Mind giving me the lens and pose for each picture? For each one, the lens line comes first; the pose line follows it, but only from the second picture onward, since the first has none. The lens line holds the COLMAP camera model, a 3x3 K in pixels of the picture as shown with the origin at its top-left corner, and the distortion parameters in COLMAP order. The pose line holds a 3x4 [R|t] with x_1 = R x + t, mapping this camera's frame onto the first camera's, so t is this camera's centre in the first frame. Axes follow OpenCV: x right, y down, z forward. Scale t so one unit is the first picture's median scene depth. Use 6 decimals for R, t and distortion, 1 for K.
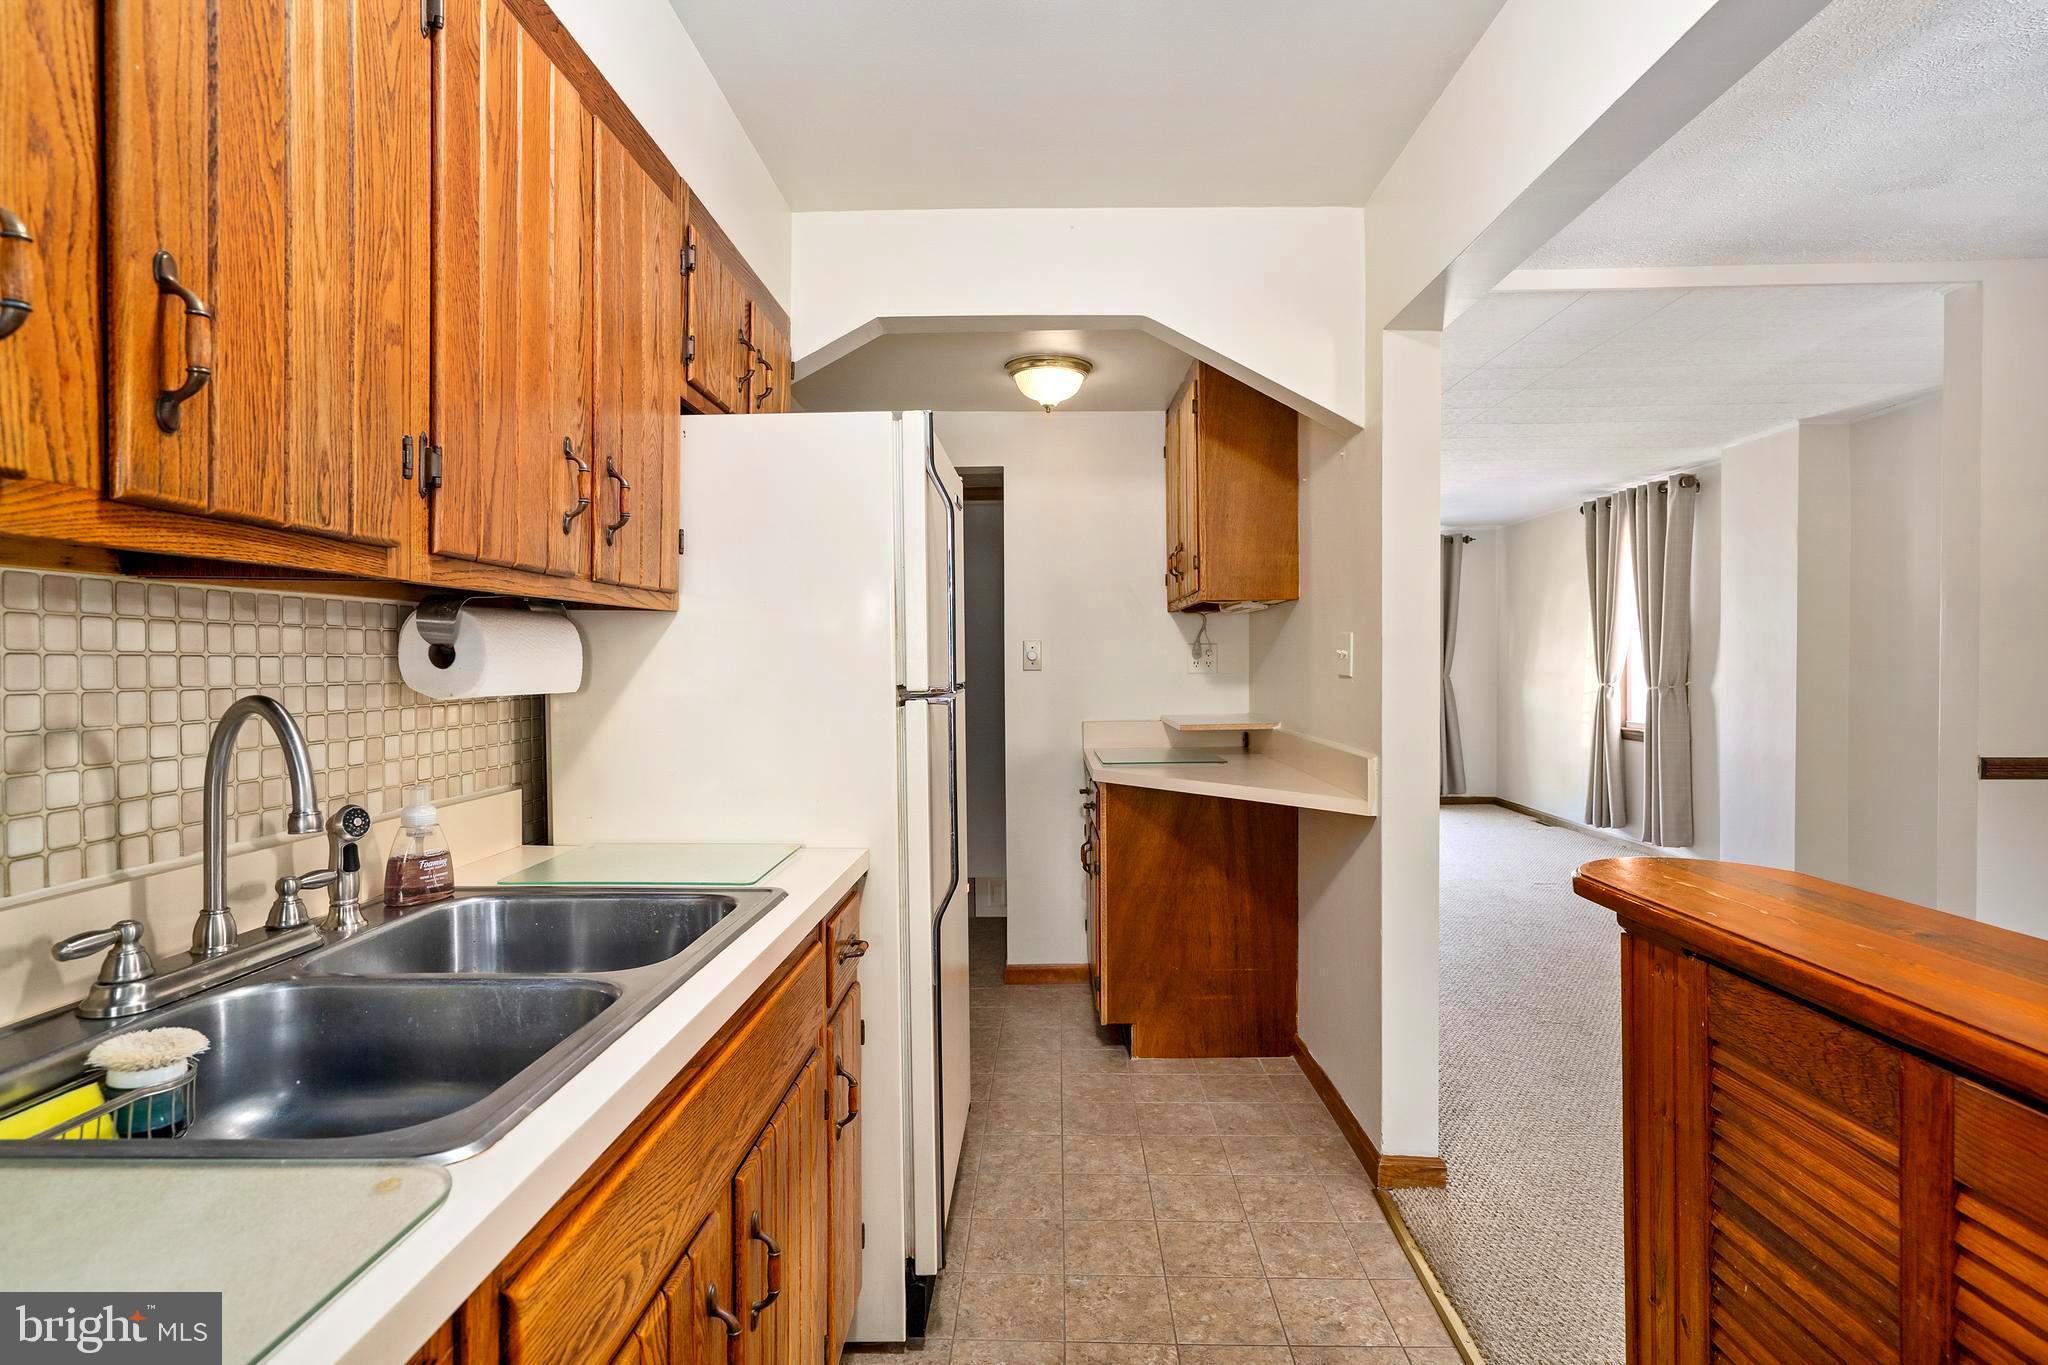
lens RADIAL K [[1042.8, 0, 1042.9], [0, 1042.8, 679.1], [0, 0, 1]] dist [0.001431, 0.001413]
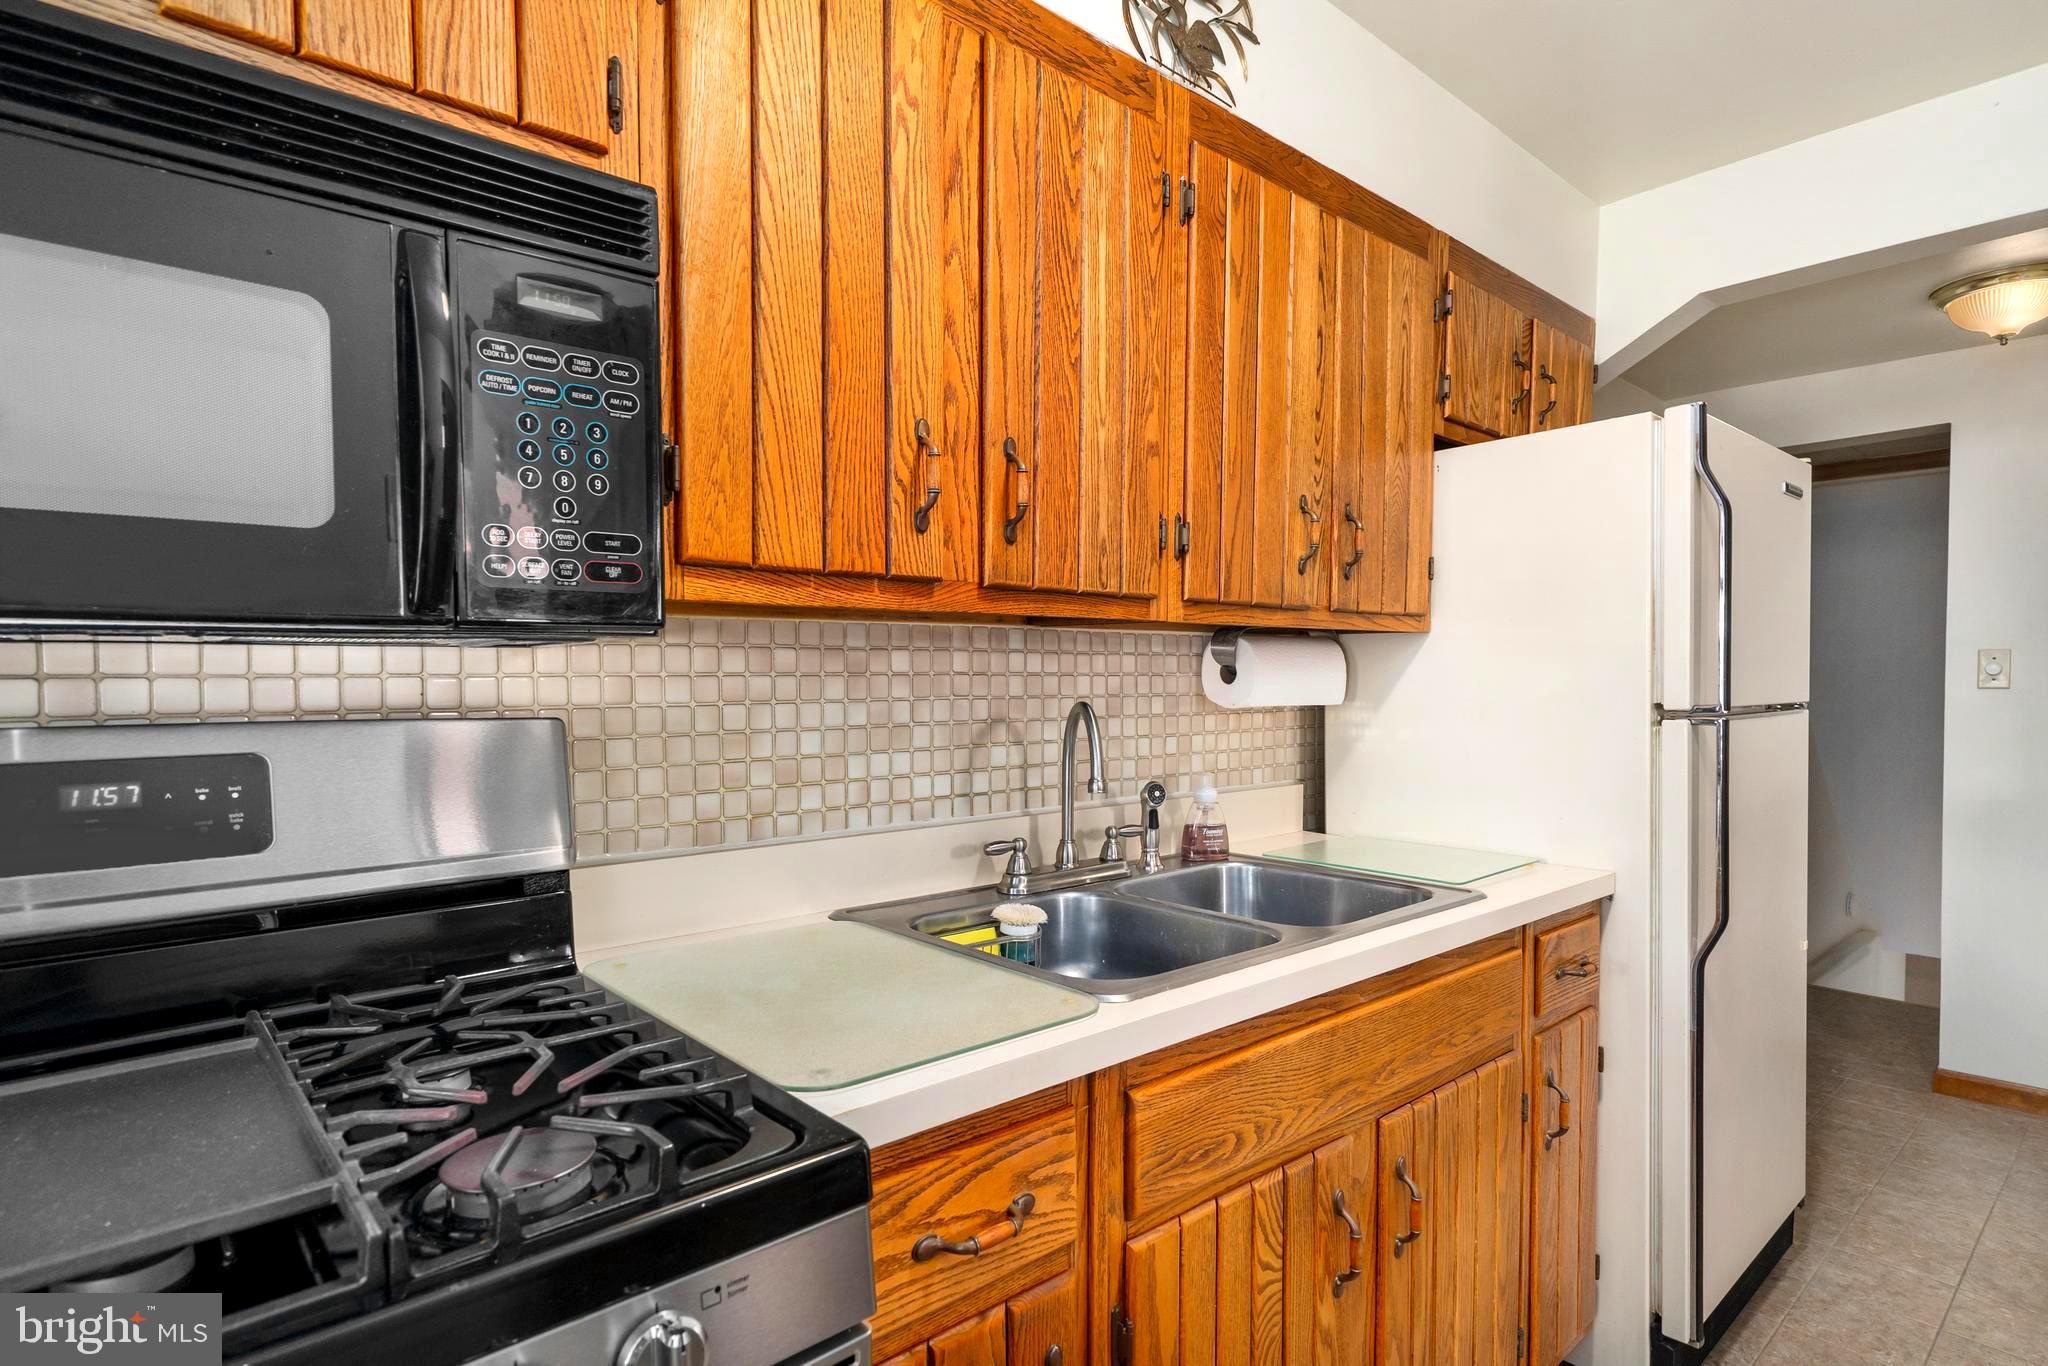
lens RADIAL K [[1055.9, 0, 1031.6], [0, 1055.9, 712.1], [0, 0, 1]] dist [-0.003047, 0.000426]
pose [[0.674705, 0.023547, -0.737712, 0.268640], [-0.010947, 0.999700, 0.021897, -0.001587], [0.738006, -0.006699, 0.674761, -0.076134]]
